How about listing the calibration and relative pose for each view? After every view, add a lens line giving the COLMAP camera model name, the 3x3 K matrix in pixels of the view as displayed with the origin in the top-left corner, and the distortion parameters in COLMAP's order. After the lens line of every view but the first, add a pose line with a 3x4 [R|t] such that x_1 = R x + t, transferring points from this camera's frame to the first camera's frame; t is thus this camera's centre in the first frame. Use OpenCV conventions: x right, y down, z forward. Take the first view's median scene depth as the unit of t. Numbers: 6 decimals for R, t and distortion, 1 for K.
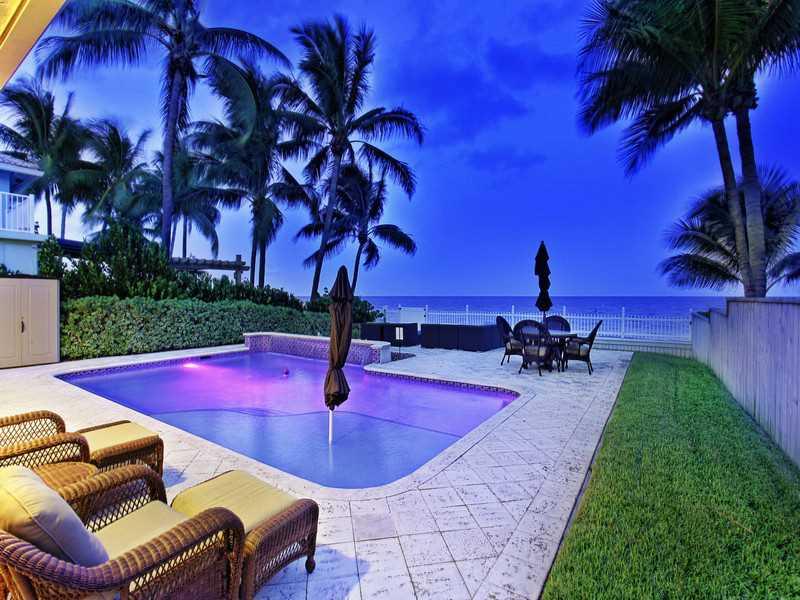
lens RADIAL K [[391.9, 0, 402.0], [0, 391.9, 298.7], [0, 0, 1]] dist [-0.058843, 0.000215]
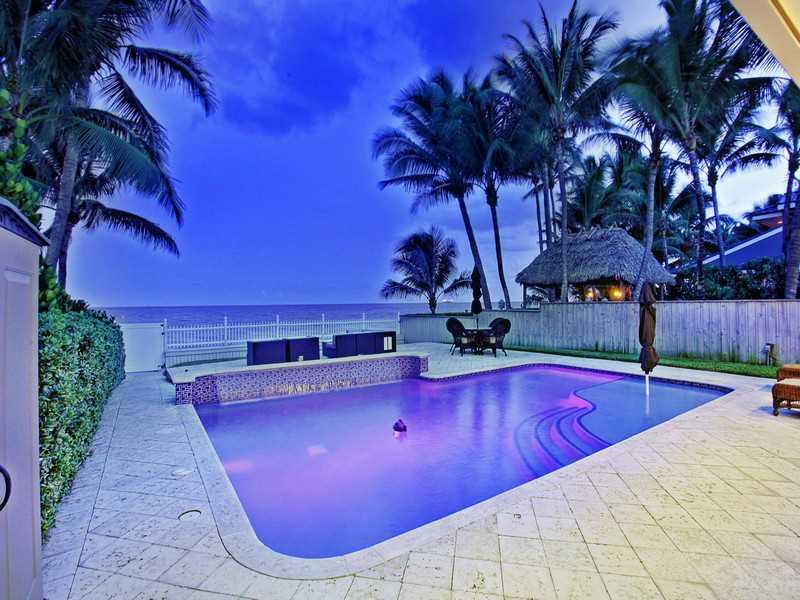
lens RADIAL K [[391.9, 0, 402.0], [0, 391.9, 298.7], [0, 0, 1]] dist [-0.058843, 0.000215]
pose [[0.399634, 0.006366, 0.916653, -0.663390], [0.018576, 0.999714, -0.015042, -0.005240], [-0.916487, 0.023039, 0.399401, 0.438389]]
